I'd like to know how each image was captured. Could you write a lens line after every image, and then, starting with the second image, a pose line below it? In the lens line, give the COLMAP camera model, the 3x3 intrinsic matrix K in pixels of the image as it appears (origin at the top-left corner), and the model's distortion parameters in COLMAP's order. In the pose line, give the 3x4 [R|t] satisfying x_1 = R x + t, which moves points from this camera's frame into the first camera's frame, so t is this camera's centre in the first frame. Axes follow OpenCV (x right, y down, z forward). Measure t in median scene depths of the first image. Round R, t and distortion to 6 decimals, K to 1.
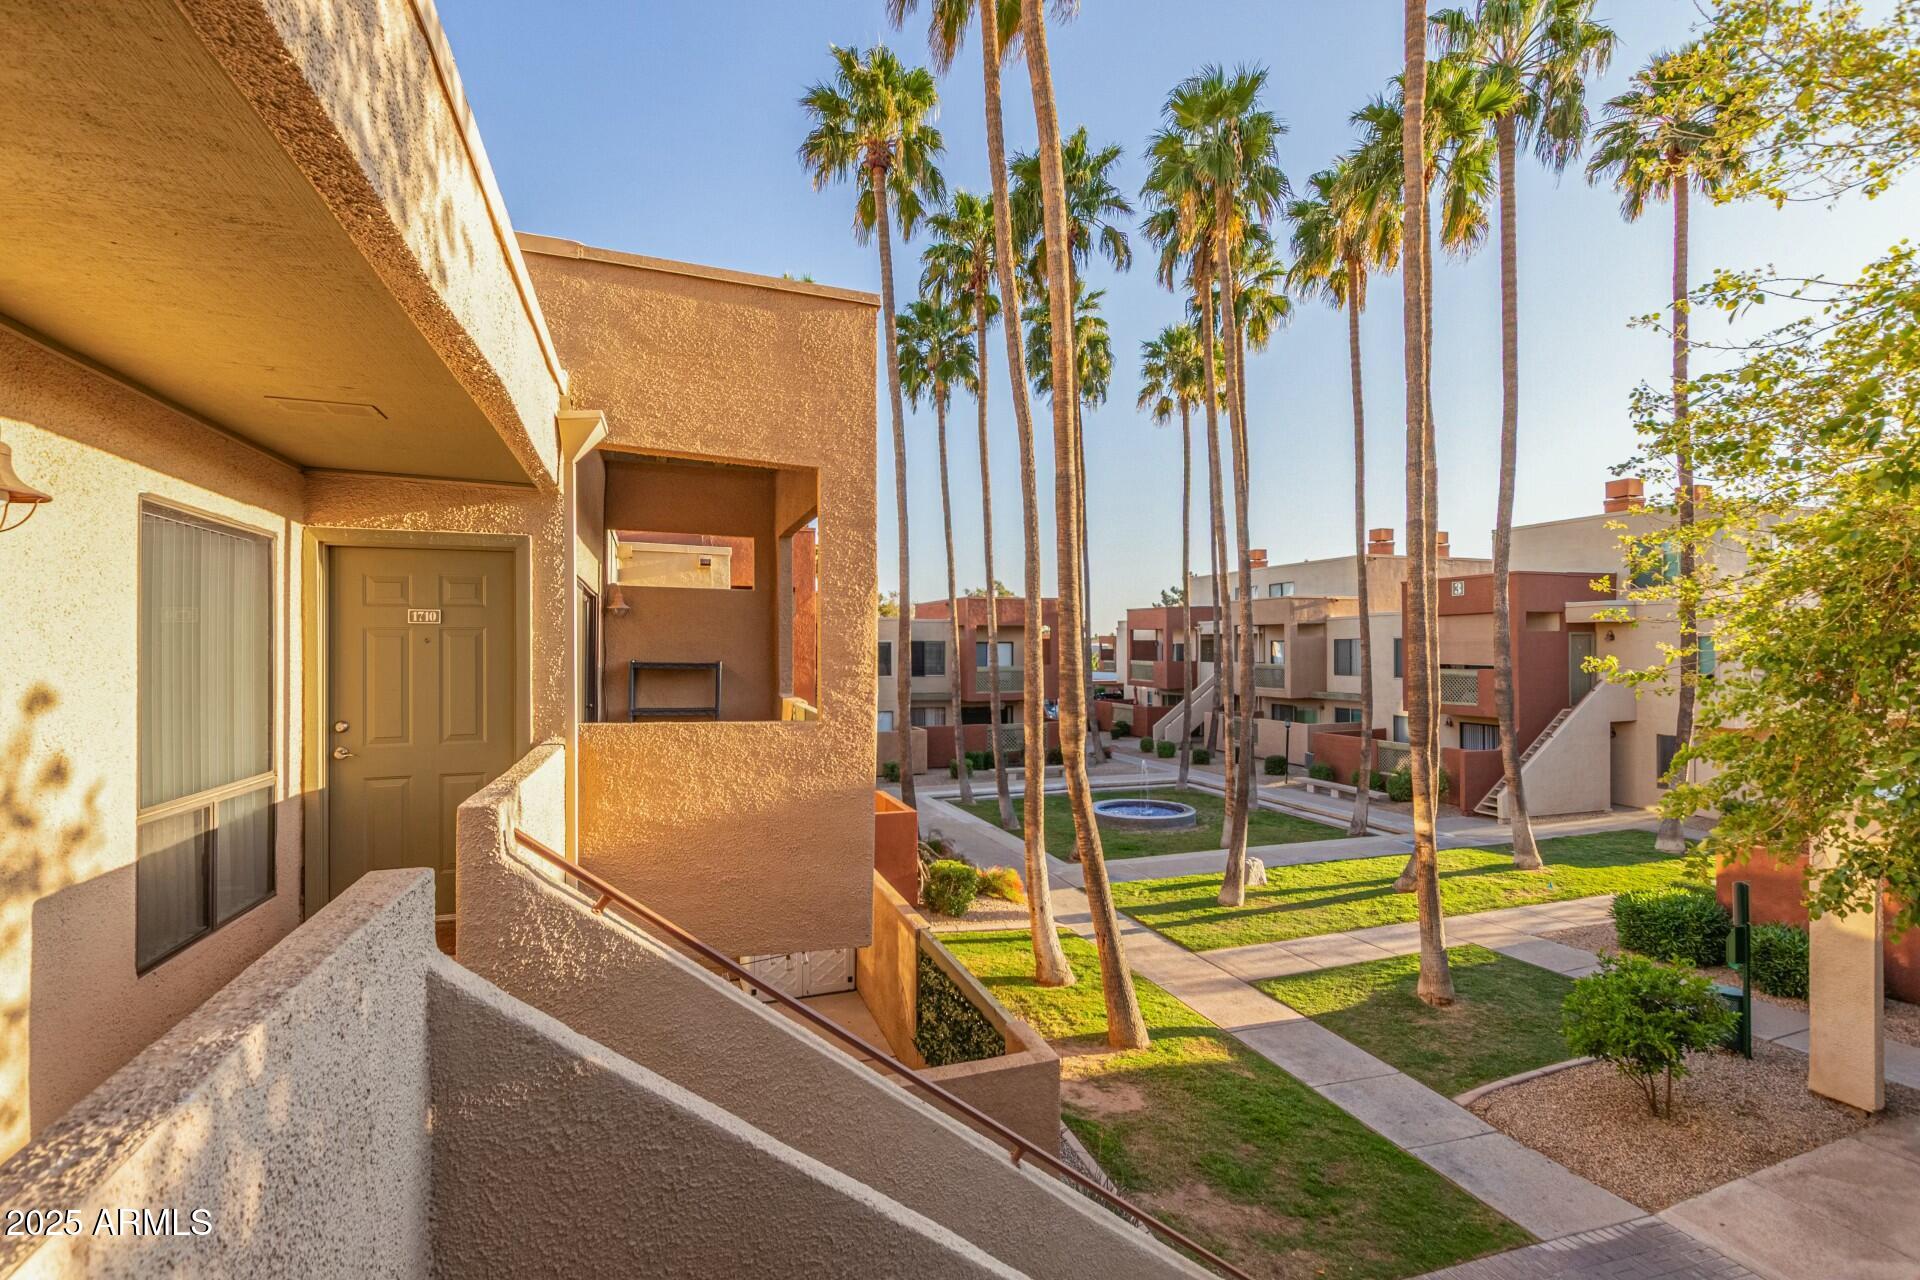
lens RADIAL K [[878.3, 0, 960.5], [0, 878.3, 643.9], [0, 0, 1]] dist [0.006709, -0.003928]
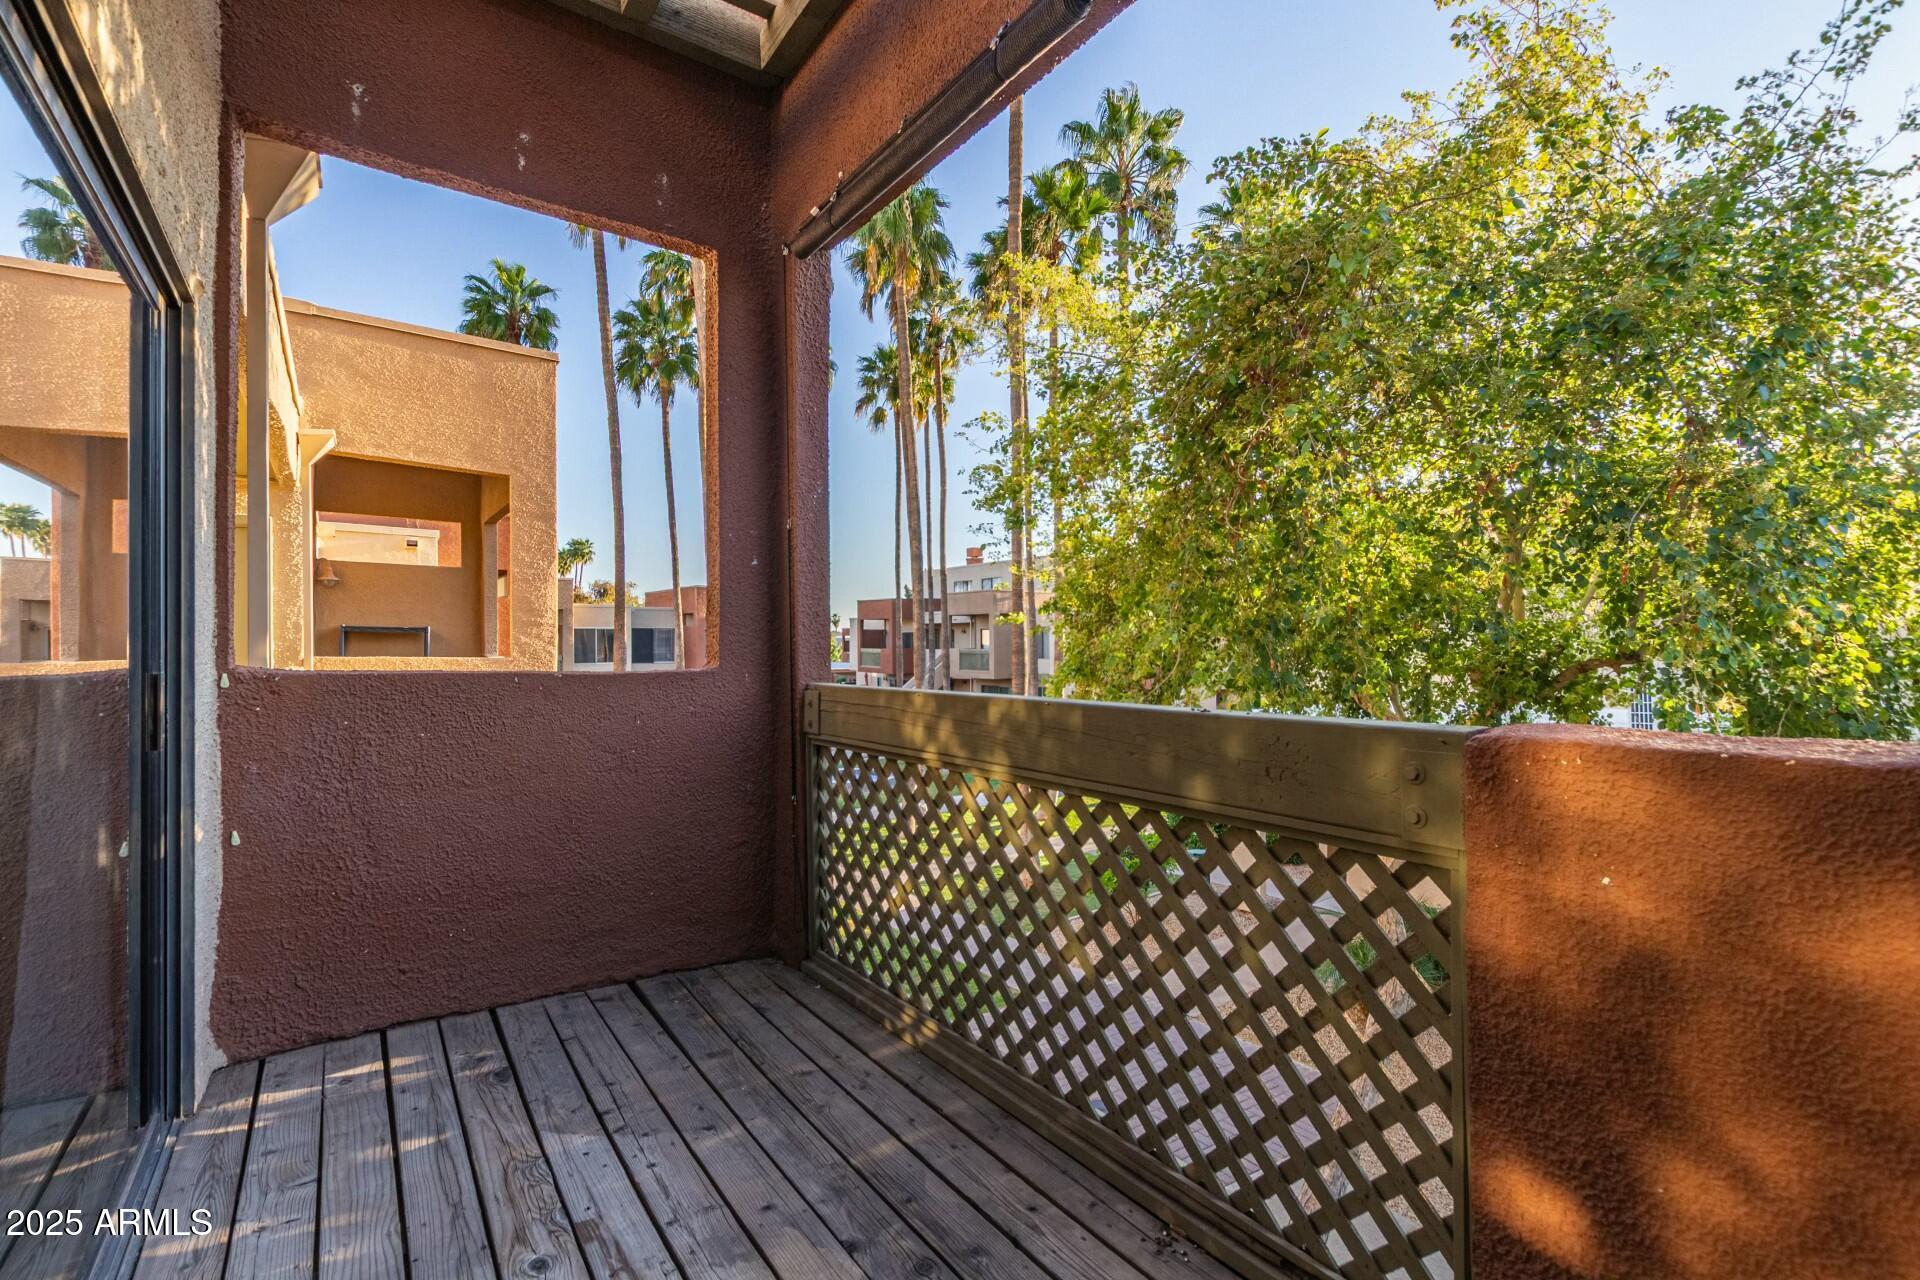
lens RADIAL K [[878.3, 0, 967.9], [0, 878.3, 633.7], [0, 0, 1]] dist [0.006709, -0.003928]
pose [[0.958756, -0.004319, 0.284199, 0.025913], [0.006016, 0.999969, -0.005097, 0.011777], [-0.284168, 0.006596, 0.958752, -0.101787]]
